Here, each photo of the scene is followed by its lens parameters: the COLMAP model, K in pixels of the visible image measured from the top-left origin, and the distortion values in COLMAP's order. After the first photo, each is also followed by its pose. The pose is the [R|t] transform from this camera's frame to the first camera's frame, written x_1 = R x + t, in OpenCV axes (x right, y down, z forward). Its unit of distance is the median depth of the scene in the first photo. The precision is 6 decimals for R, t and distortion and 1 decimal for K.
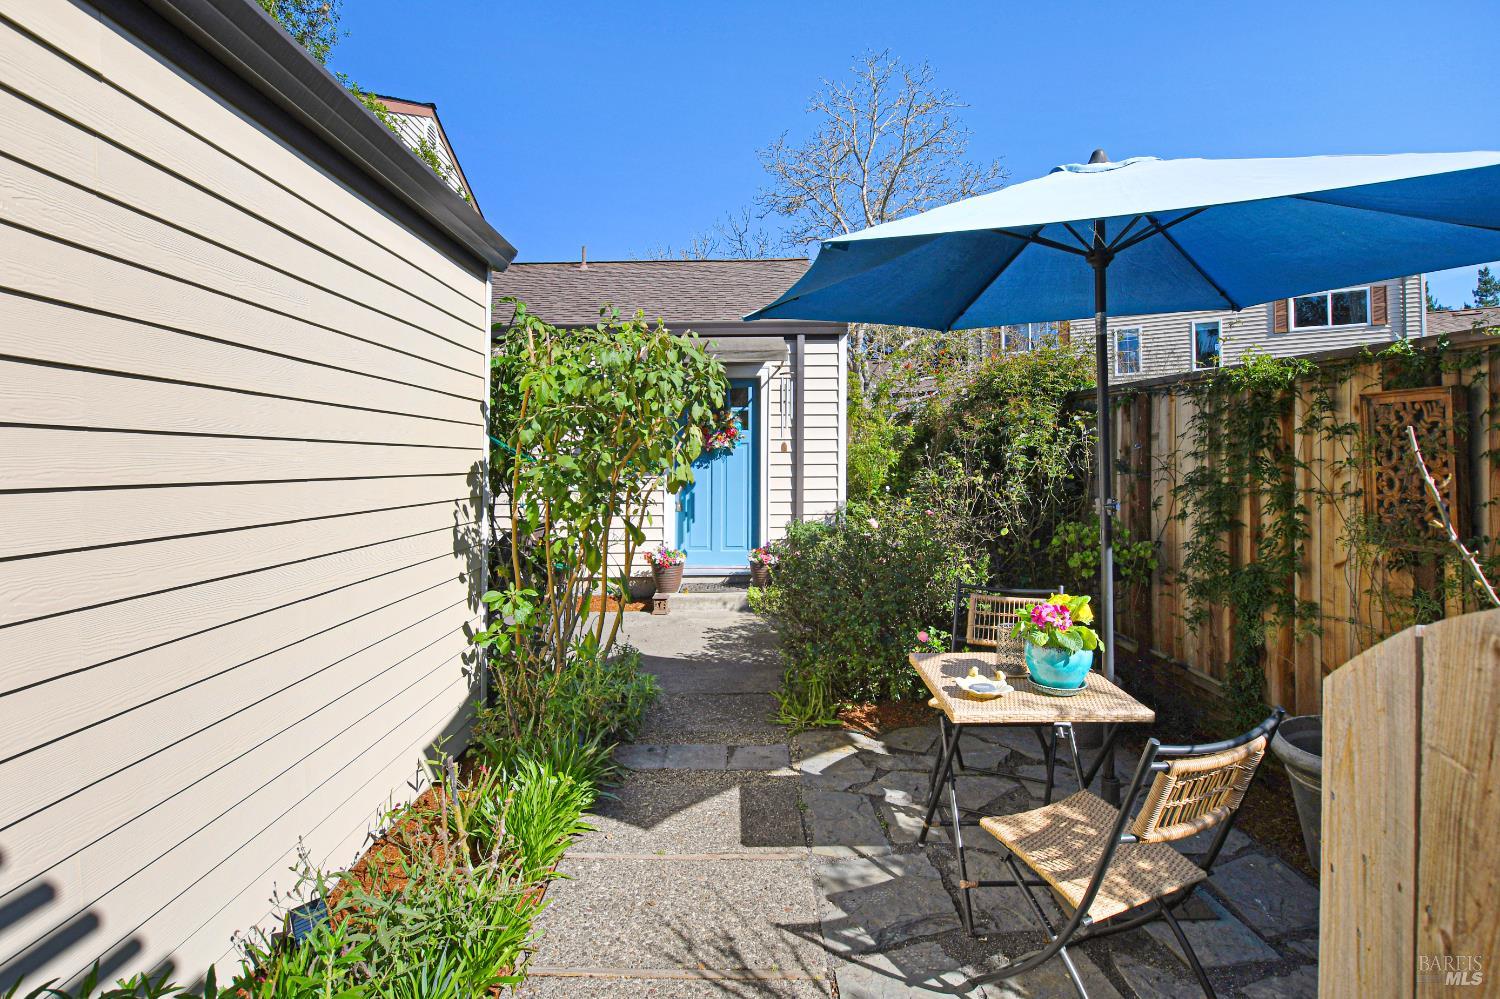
lens RADIAL K [[715.9, 0, 756.4], [0, 715.9, 447.4], [0, 0, 1]] dist [-0.025474, 0.000147]
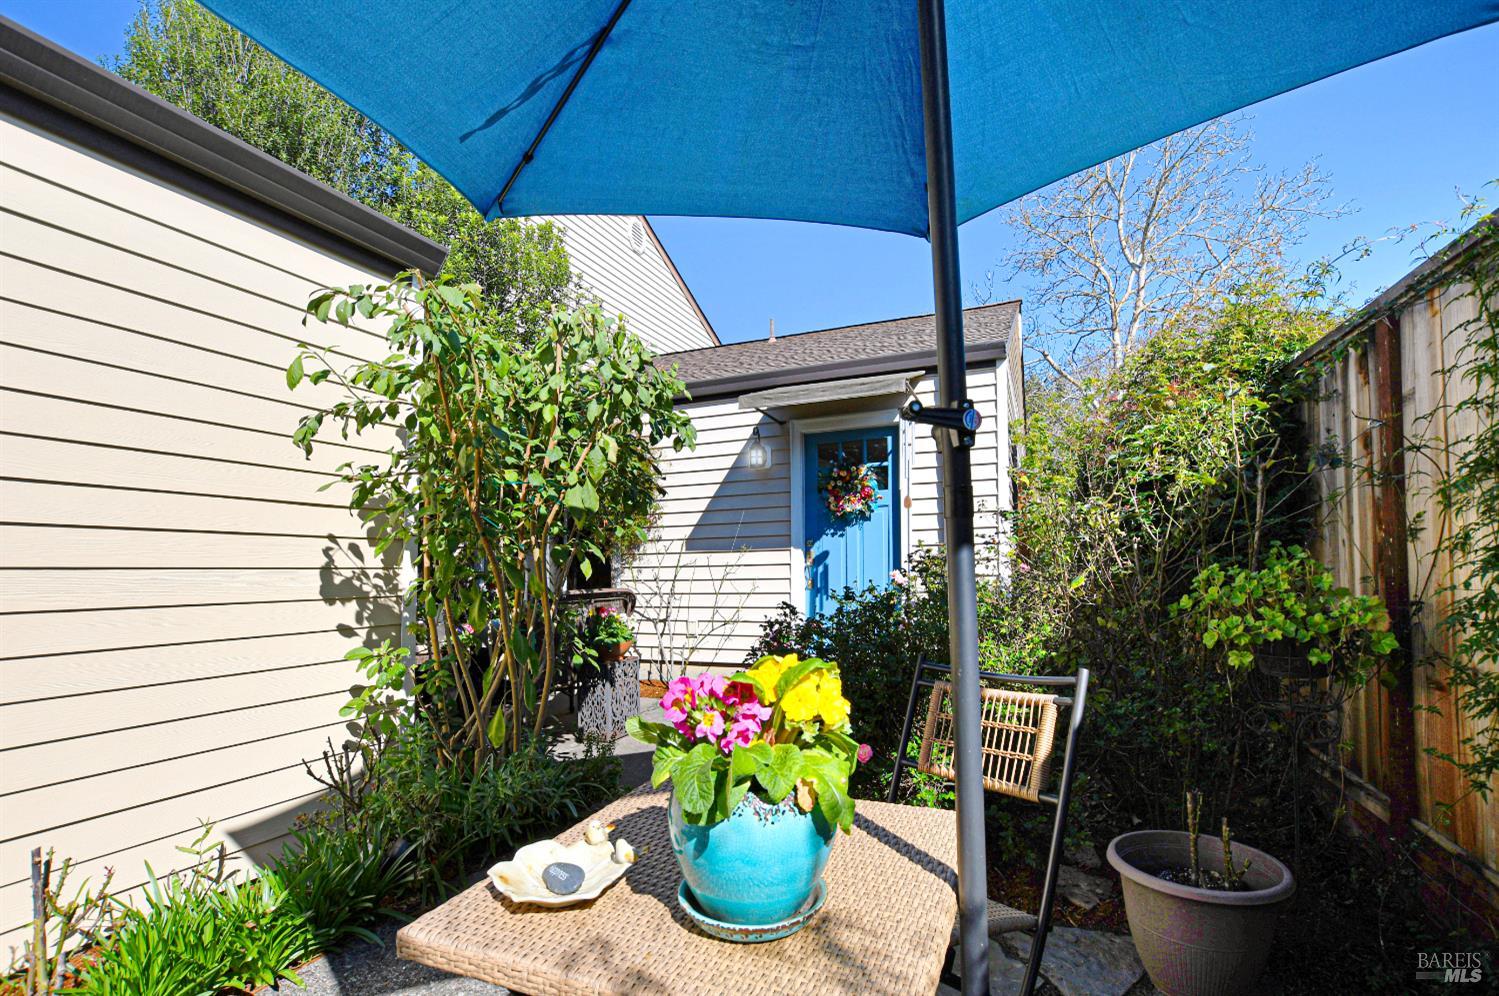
lens RADIAL K [[706.2, 0, 743.5], [0, 706.2, 526.6], [0, 0, 1]] dist [-0.022866, 0.000515]
pose [[0.916576, -0.033244, -0.398477, 0.257905], [0.022555, 0.999250, -0.031482, 0.066361], [0.399225, 0.019868, 0.916638, 0.288791]]
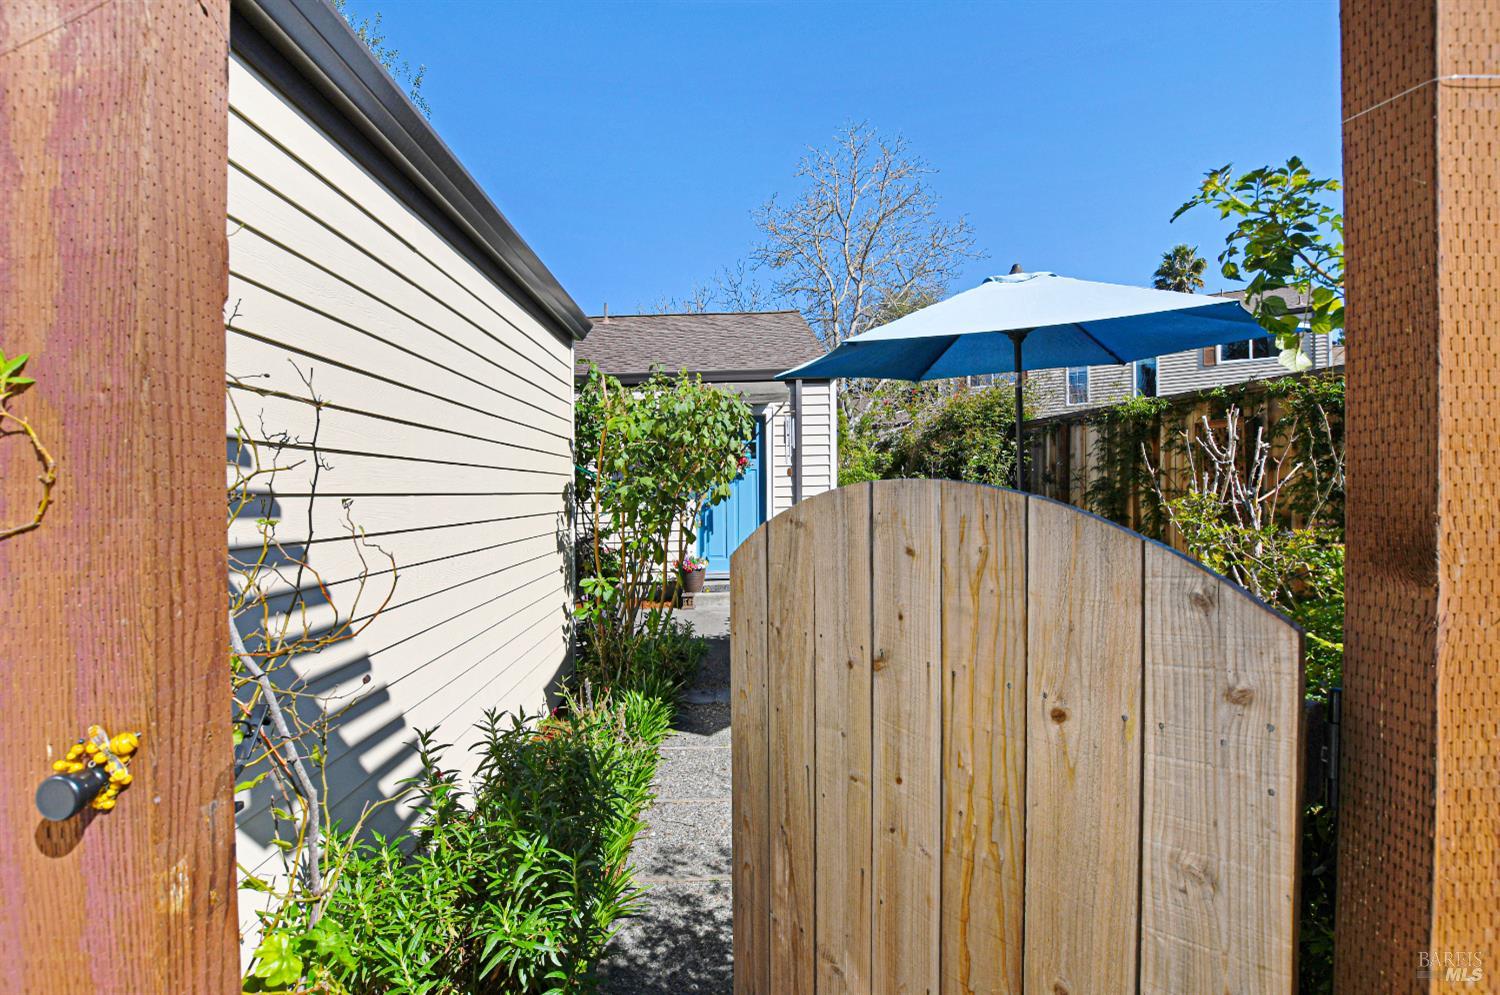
lens RADIAL K [[658.3, 0, 749.0], [0, 658.3, 505.6], [0, 0, 1]] dist [0.001536, -0.000123]
pose [[0.999809, -0.019052, 0.004373, -0.048556], [0.018843, 0.998864, 0.043776, 0.010339], [-0.005202, -0.043685, 0.999032, -0.203328]]
